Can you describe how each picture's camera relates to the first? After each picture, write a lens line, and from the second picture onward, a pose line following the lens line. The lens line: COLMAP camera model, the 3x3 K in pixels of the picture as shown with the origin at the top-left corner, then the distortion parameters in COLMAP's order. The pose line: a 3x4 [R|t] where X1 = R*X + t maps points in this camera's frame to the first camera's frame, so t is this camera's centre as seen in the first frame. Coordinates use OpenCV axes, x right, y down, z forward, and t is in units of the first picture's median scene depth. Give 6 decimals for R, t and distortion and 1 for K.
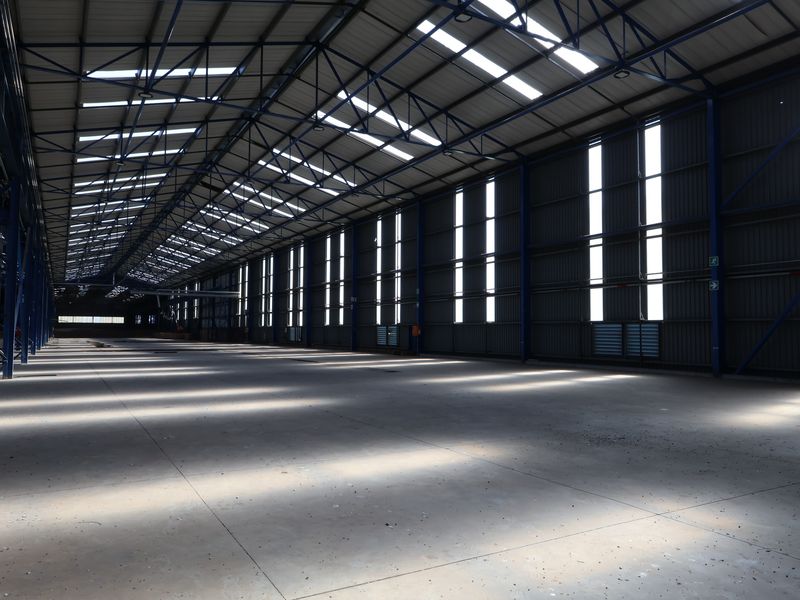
lens RADIAL K [[591.9, 0, 408.0], [0, 591.9, 315.1], [0, 0, 1]] dist [-0.037026, 0.010001]
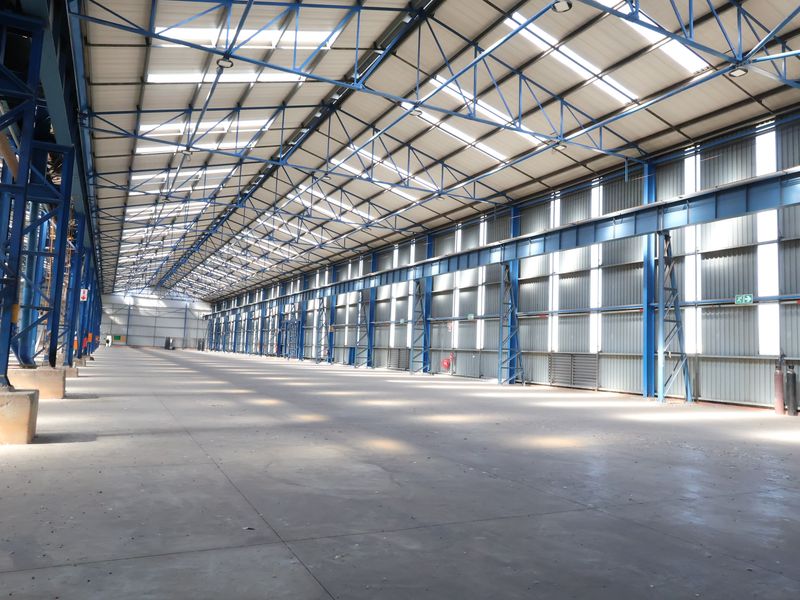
lens RADIAL K [[591.9, 0, 405.3], [0, 591.9, 296.3], [0, 0, 1]] dist [-0.037026, 0.010001]
pose [[0.997221, 0.030736, -0.067869, 0.069266], [-0.035307, 0.997114, -0.067211, -0.002387], [0.065607, 0.069420, 0.995428, -0.119478]]
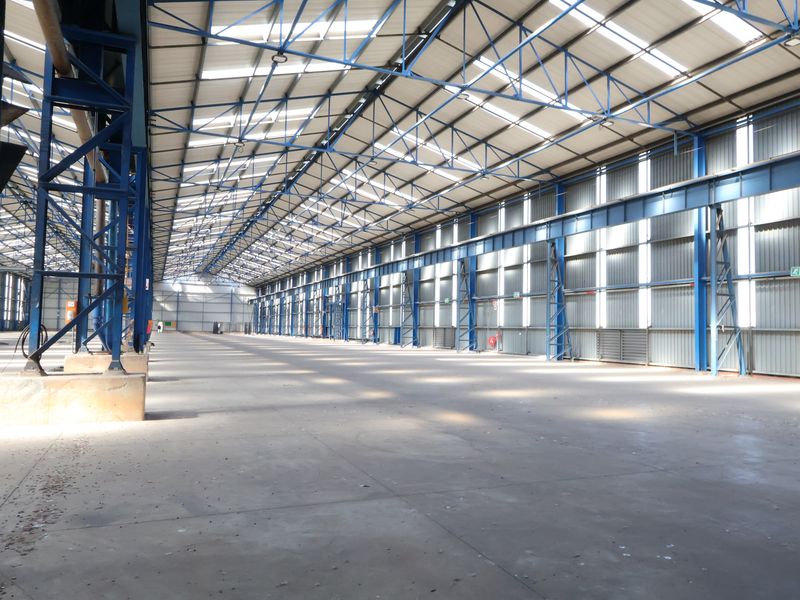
lens RADIAL K [[591.9, 0, 399.5], [0, 591.9, 300.6], [0, 0, 1]] dist [-0.037026, 0.010001]
pose [[0.990003, 0.008344, -0.140802, 0.055405], [-0.011775, 0.999653, -0.023551, -0.003083], [0.140556, 0.024974, 0.989758, -0.142374]]
